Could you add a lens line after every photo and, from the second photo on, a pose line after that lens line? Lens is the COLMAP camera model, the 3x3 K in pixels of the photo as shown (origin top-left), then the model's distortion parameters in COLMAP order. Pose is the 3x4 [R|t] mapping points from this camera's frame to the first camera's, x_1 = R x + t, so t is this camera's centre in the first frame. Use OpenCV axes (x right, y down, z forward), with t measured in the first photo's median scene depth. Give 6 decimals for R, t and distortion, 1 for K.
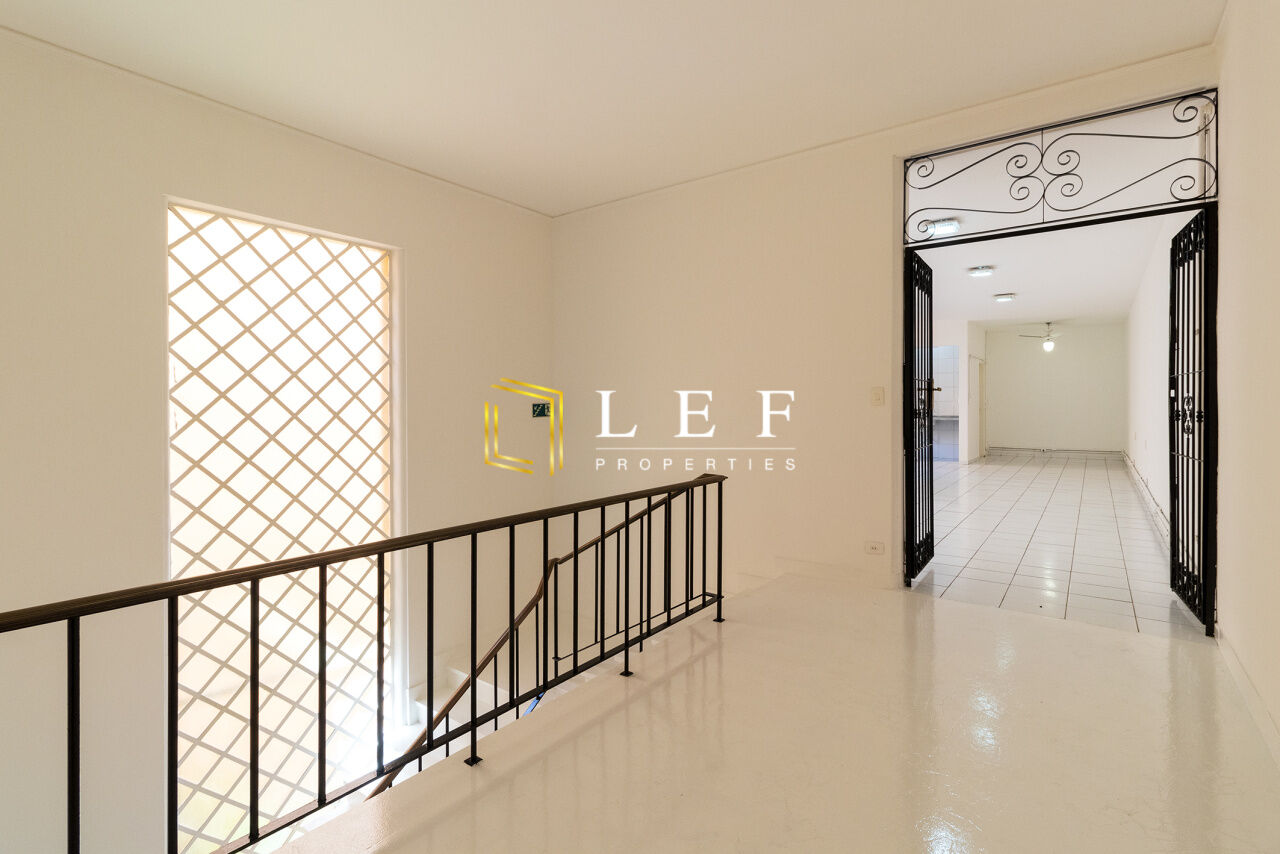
lens RADIAL K [[598.6, 0, 639.2], [0, 598.6, 407.4], [0, 0, 1]] dist [0.000533, 0.000129]
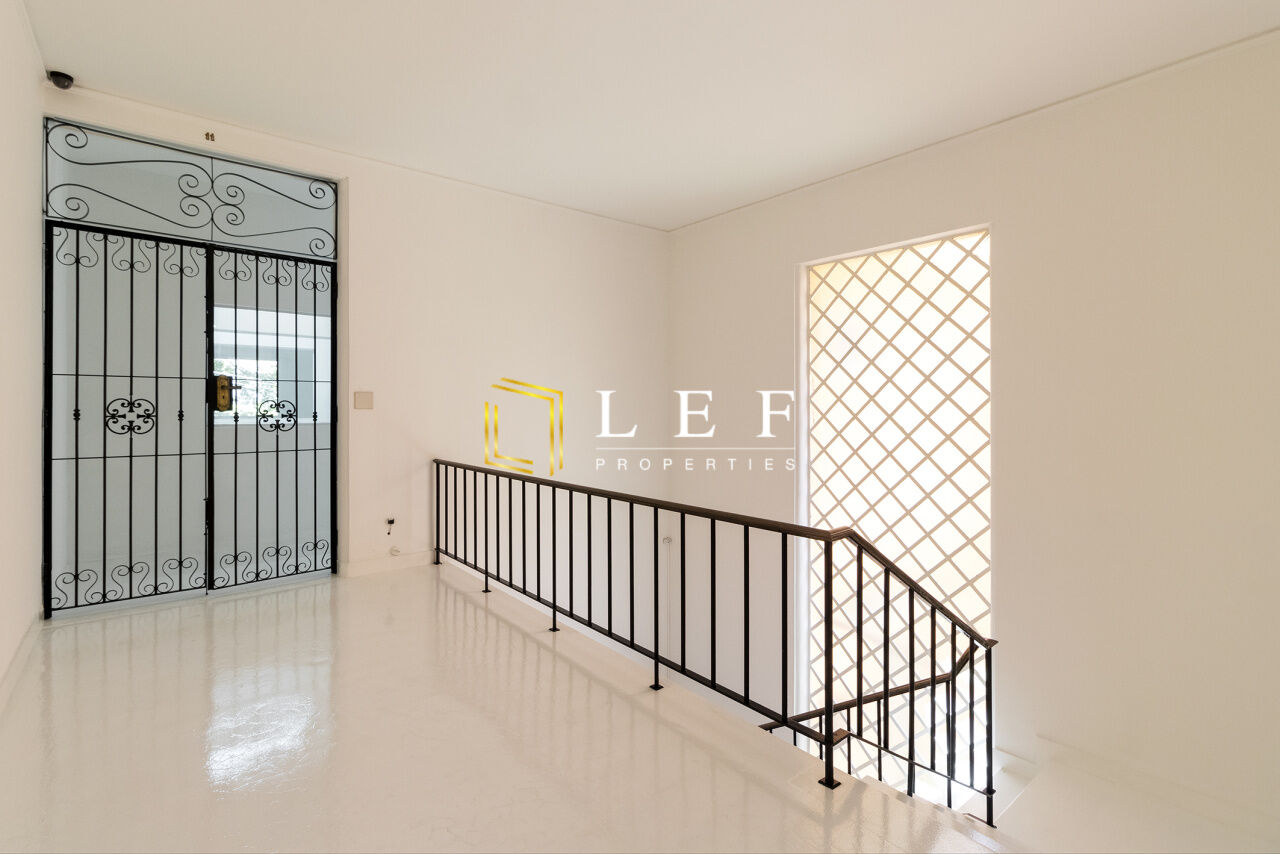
lens RADIAL K [[590.2, 0, 639.8], [0, 590.2, 411.2], [0, 0, 1]] dist [0.001662, 0.000158]
pose [[-0.227256, 0.009436, -0.973789, 0.693237], [-0.006279, 0.999918, 0.011155, -0.004745], [0.973815, 0.008649, -0.227178, 0.912549]]
